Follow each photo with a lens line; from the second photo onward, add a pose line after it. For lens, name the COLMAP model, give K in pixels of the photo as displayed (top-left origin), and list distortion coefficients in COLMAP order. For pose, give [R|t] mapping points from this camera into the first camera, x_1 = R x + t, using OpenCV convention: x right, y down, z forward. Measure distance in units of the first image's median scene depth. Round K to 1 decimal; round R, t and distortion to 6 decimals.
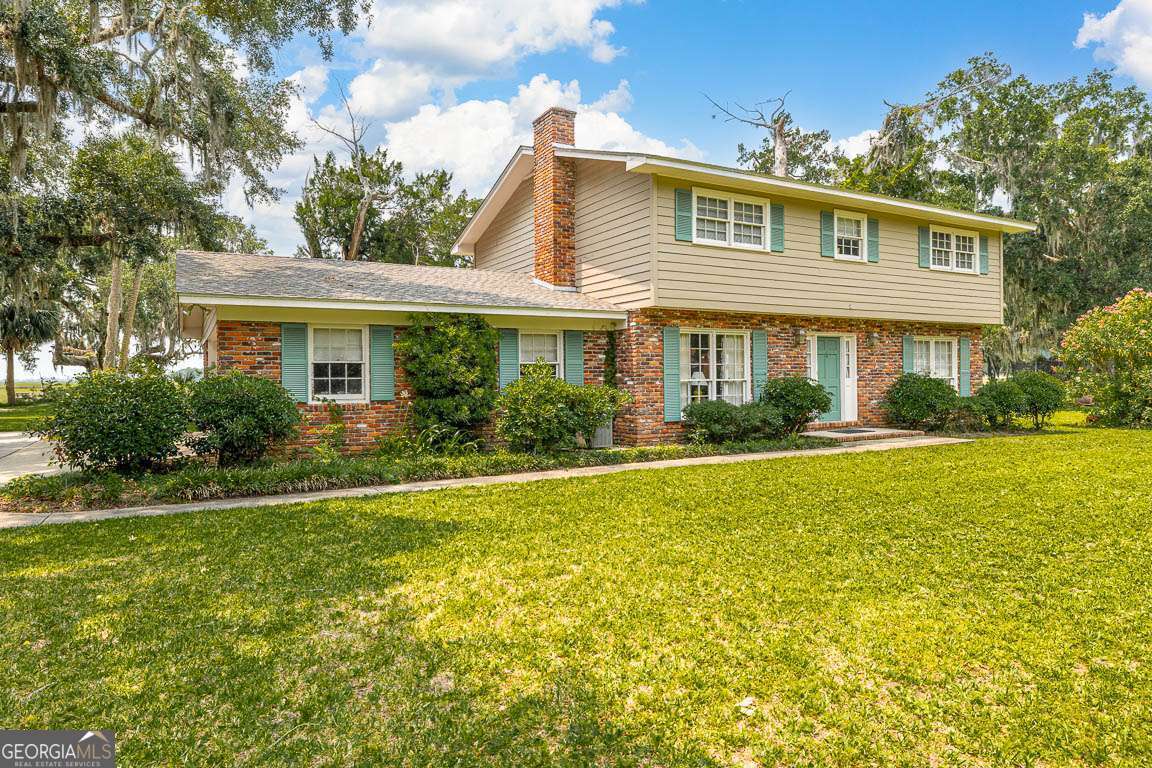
lens RADIAL K [[696.0, 0, 576.8], [0, 696.0, 380.5], [0, 0, 1]] dist [-0.009839, -0.001986]
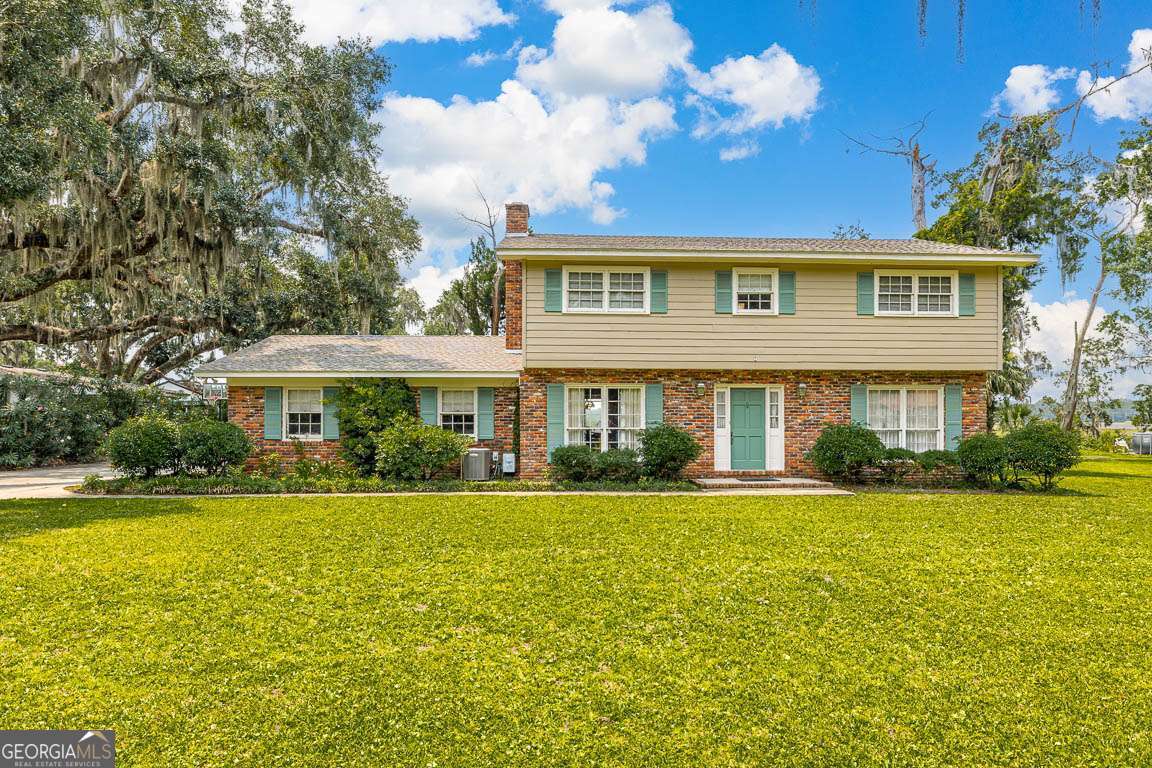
lens RADIAL K [[696.0, 0, 557.8], [0, 696.0, 426.5], [0, 0, 1]] dist [-0.009839, -0.001986]
pose [[0.898060, 0.012656, -0.439692, 0.618584], [-0.011433, 0.999920, 0.005431, -0.008865], [0.439725, 0.000150, 0.898132, -0.062793]]
